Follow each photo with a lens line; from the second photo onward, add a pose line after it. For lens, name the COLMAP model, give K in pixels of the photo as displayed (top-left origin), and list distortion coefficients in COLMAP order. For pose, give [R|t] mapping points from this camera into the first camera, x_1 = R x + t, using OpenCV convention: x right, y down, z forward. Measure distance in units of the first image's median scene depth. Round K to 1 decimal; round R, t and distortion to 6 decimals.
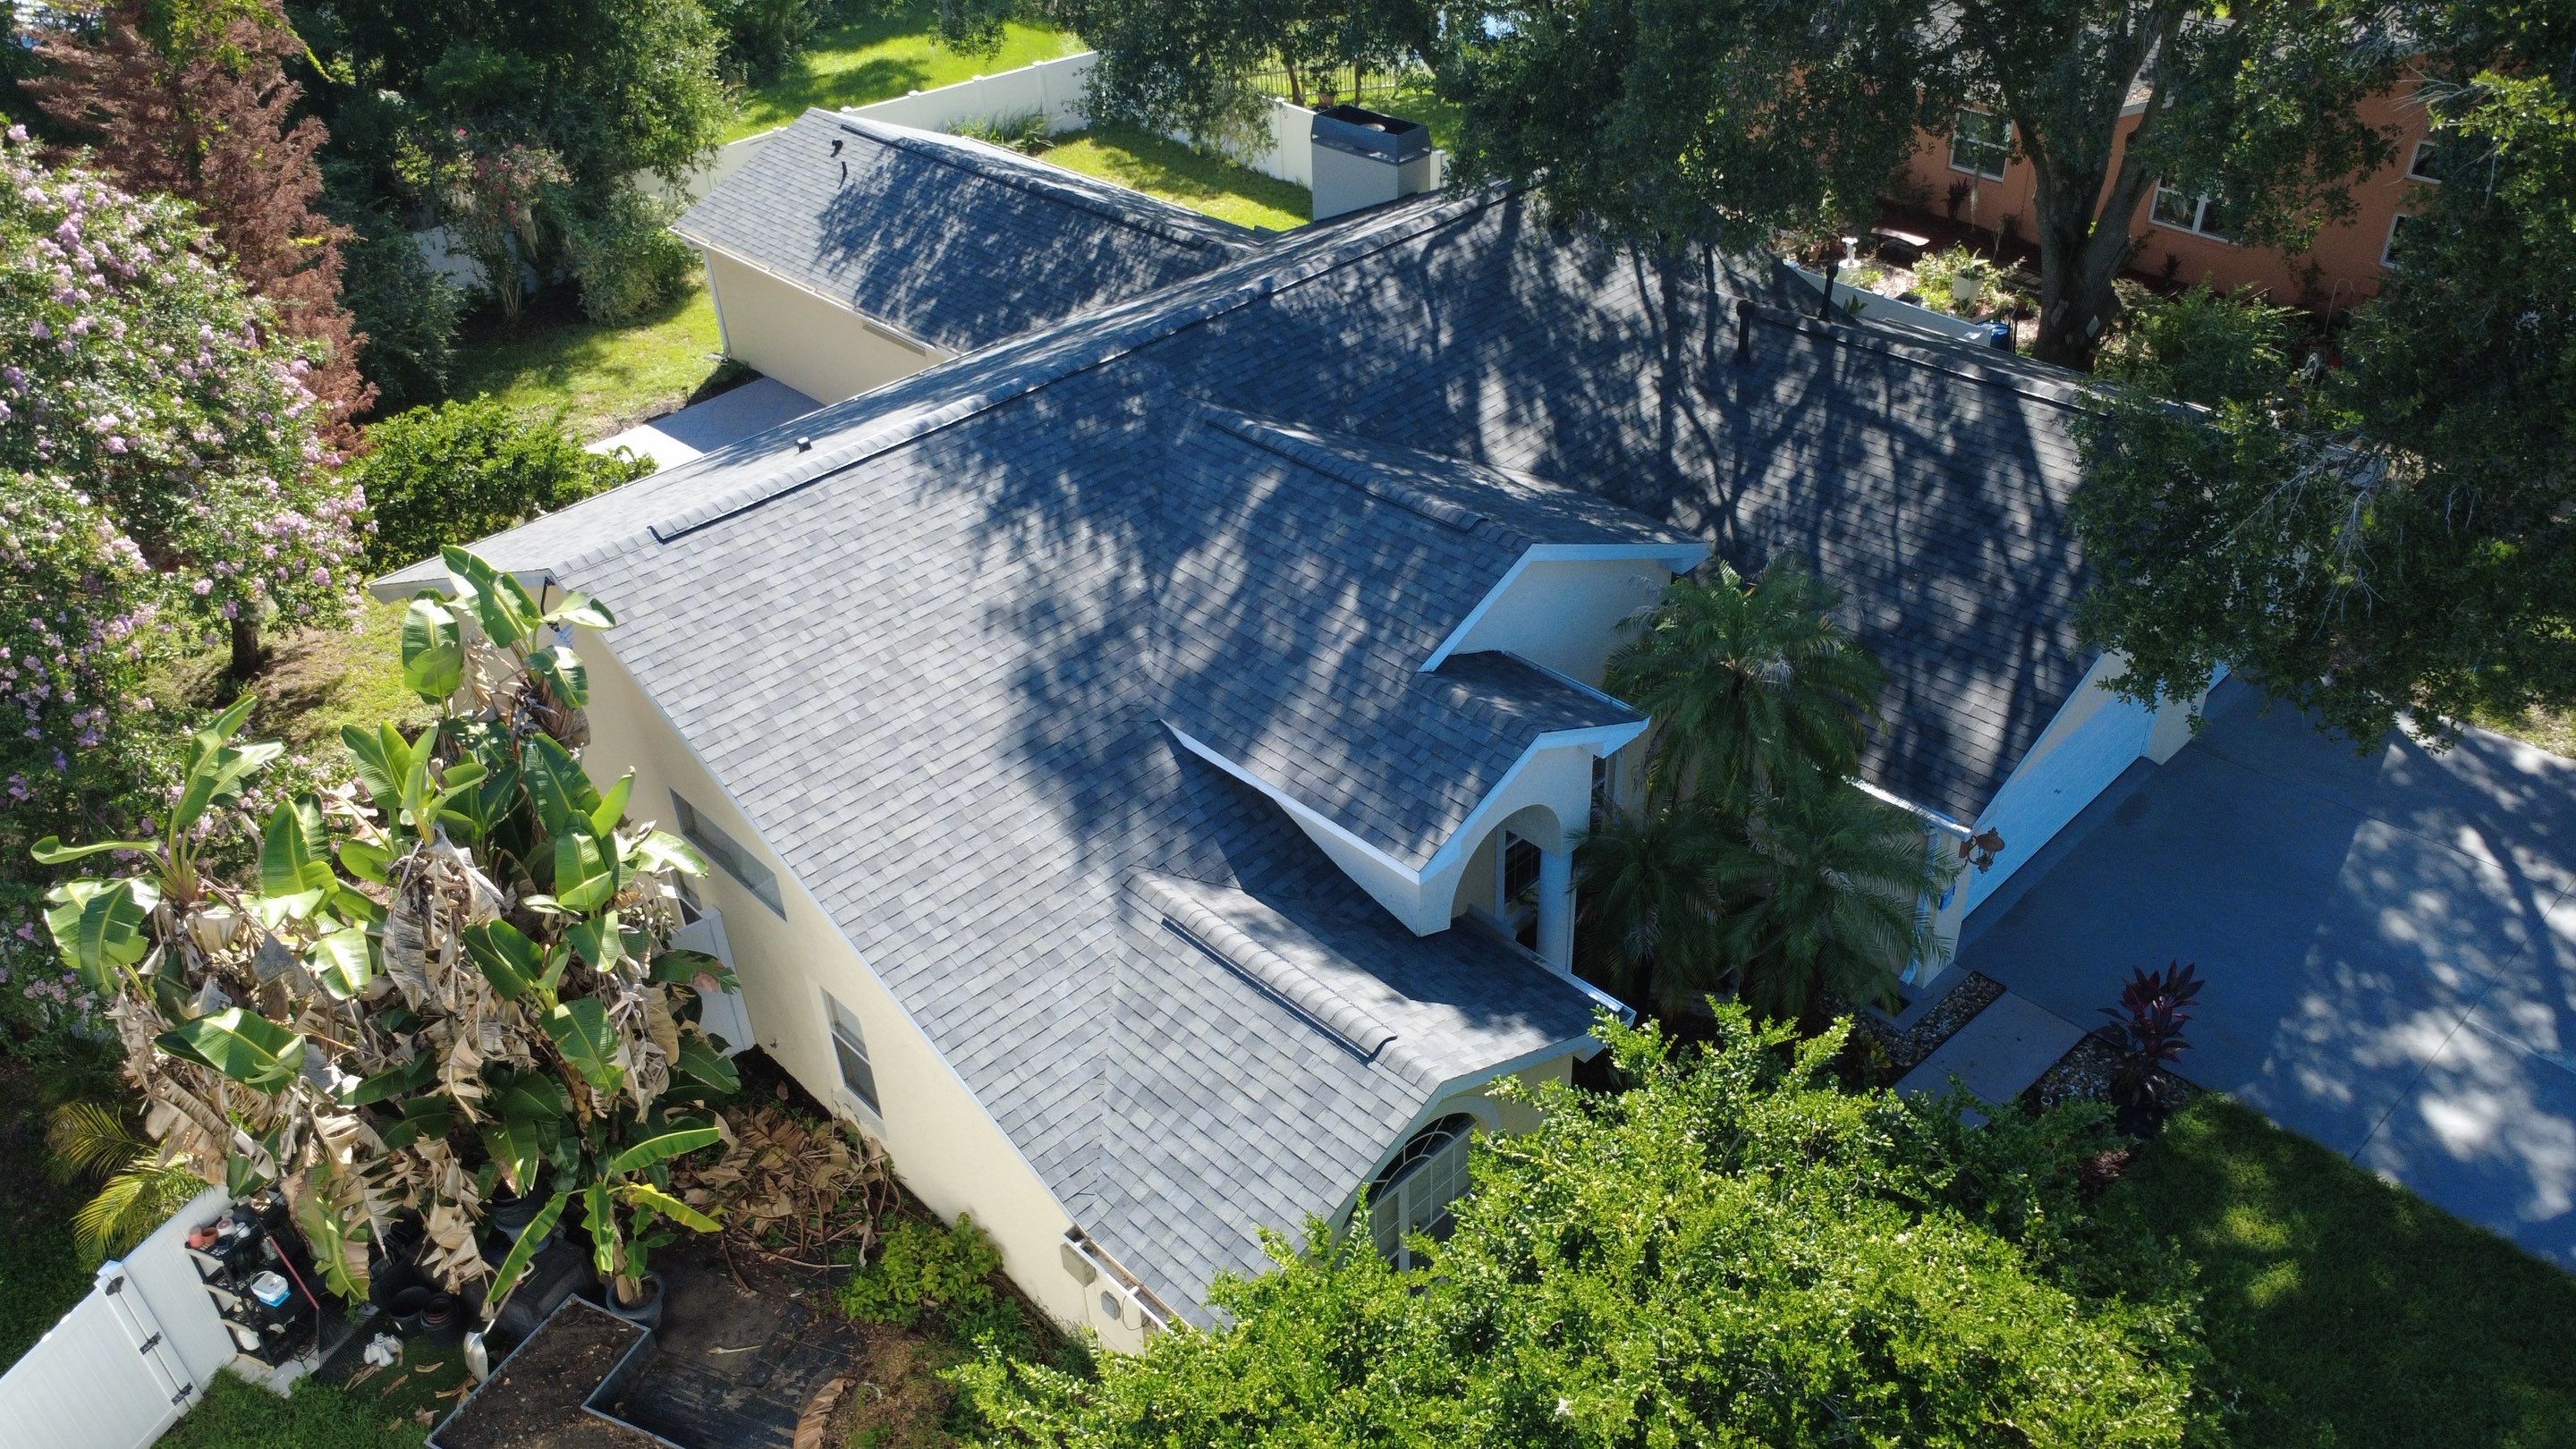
lens RADIAL K [[1870.5, 0, 1272.8], [0, 1870.5, 726.5], [0, 0, 1]] dist [-0.002166, 0.005871]
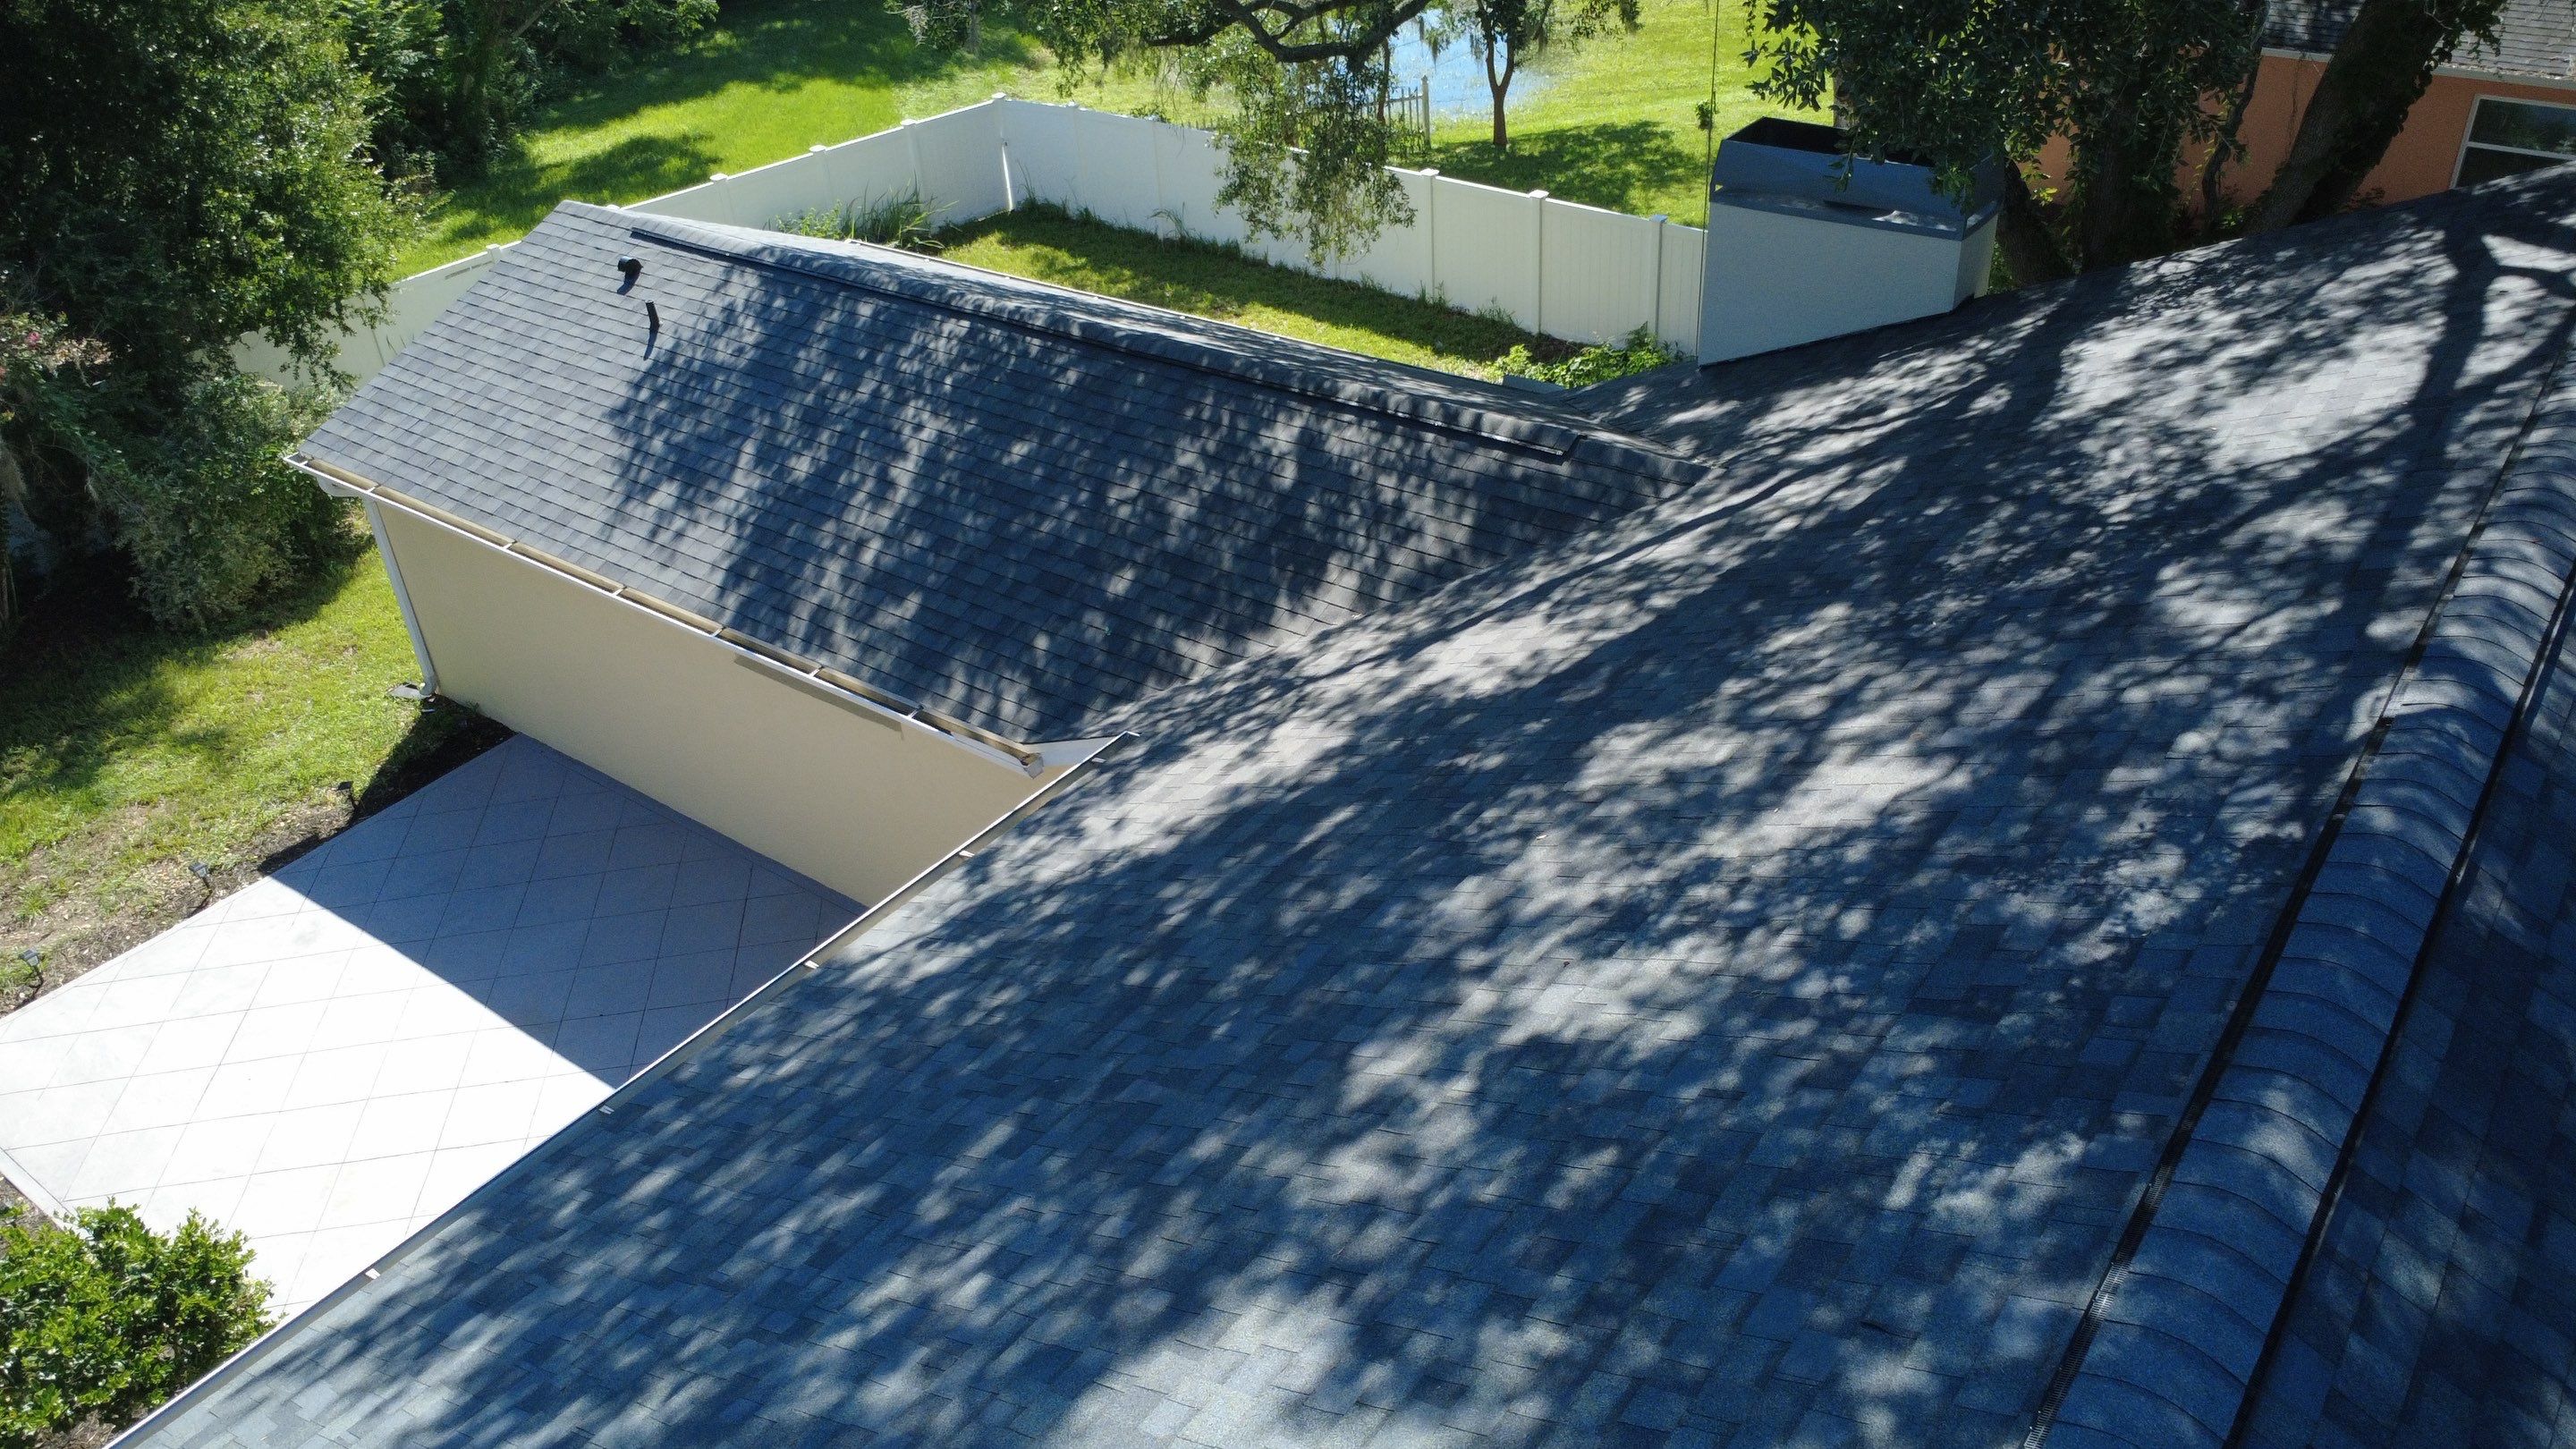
lens RADIAL K [[1870.5, 0, 1283.3], [0, 1870.5, 735.9], [0, 0, 1]] dist [-0.002166, 0.005871]
pose [[0.987411, -0.094033, 0.127186, -0.246080], [0.098848, 0.994585, -0.032080, -0.278535], [-0.123481, 0.044248, 0.991360, 0.889258]]
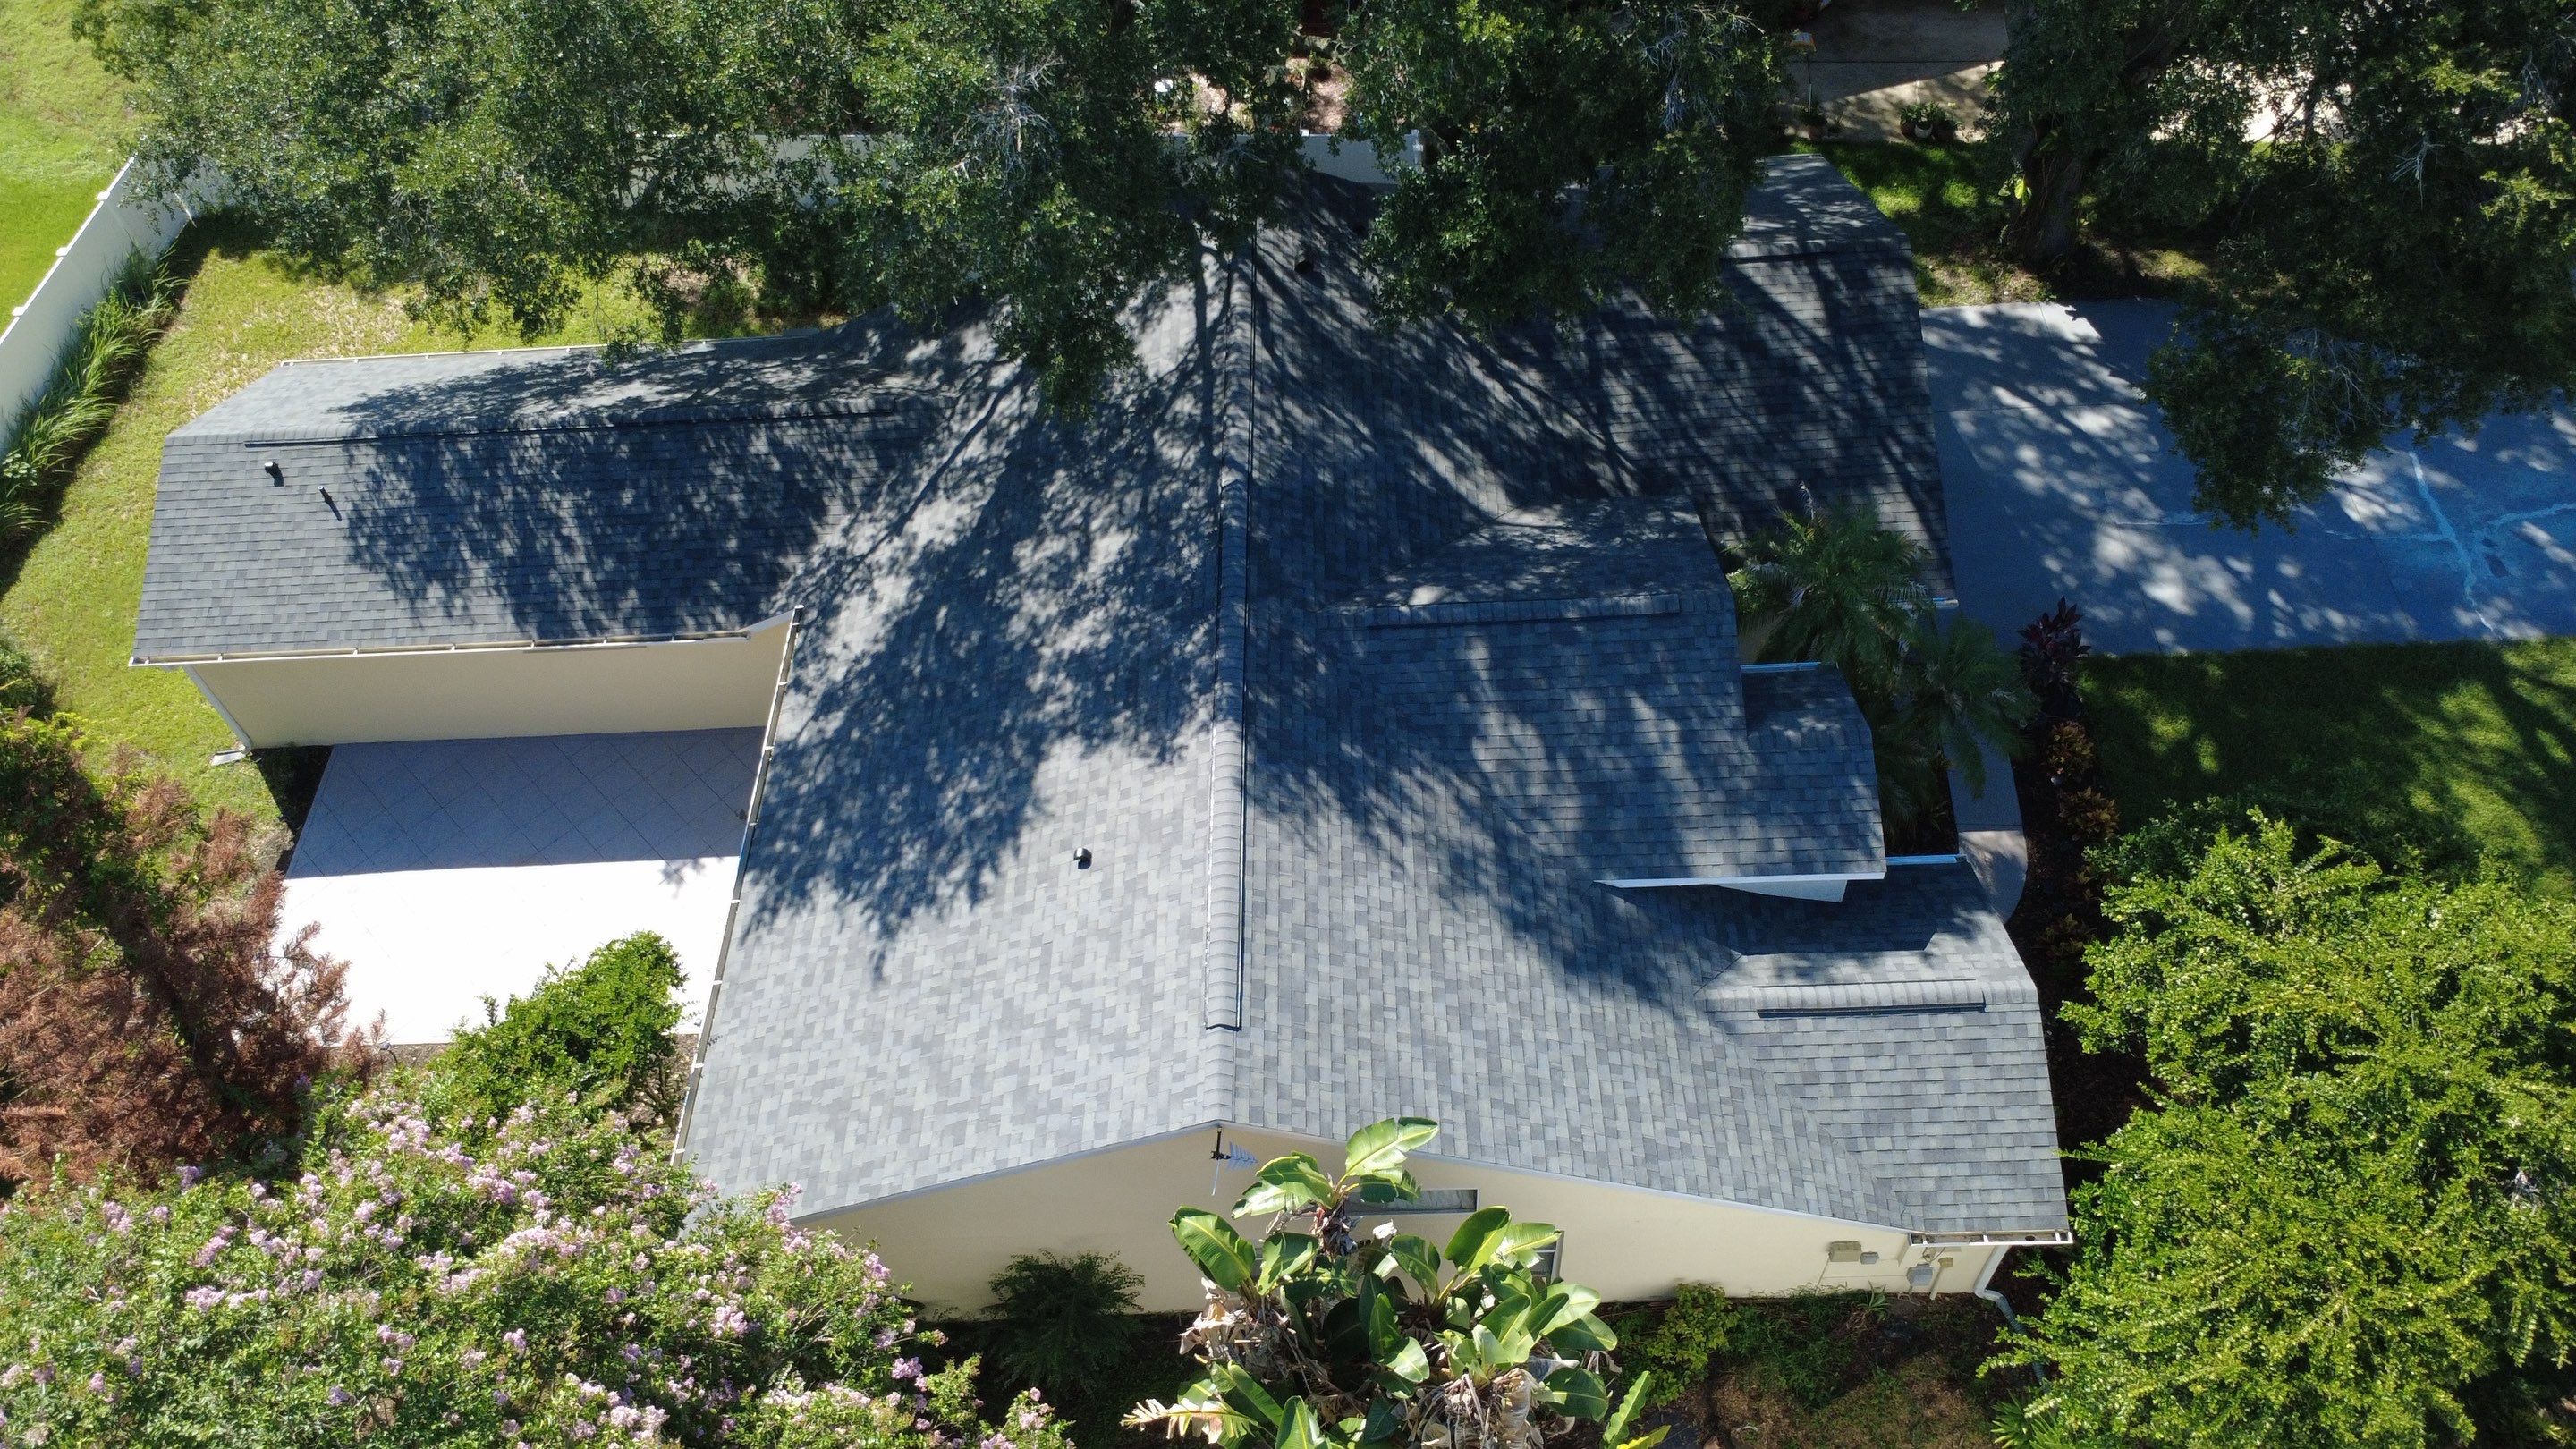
lens RADIAL K [[1870.5, 0, 1278.2], [0, 1870.5, 733.6], [0, 0, 1]] dist [-0.002166, 0.005871]
pose [[0.693232, -0.563537, 0.449283, -0.655751], [0.438245, 0.824499, 0.357972, -0.572419], [-0.572164, -0.051261, 0.818536, 0.119688]]
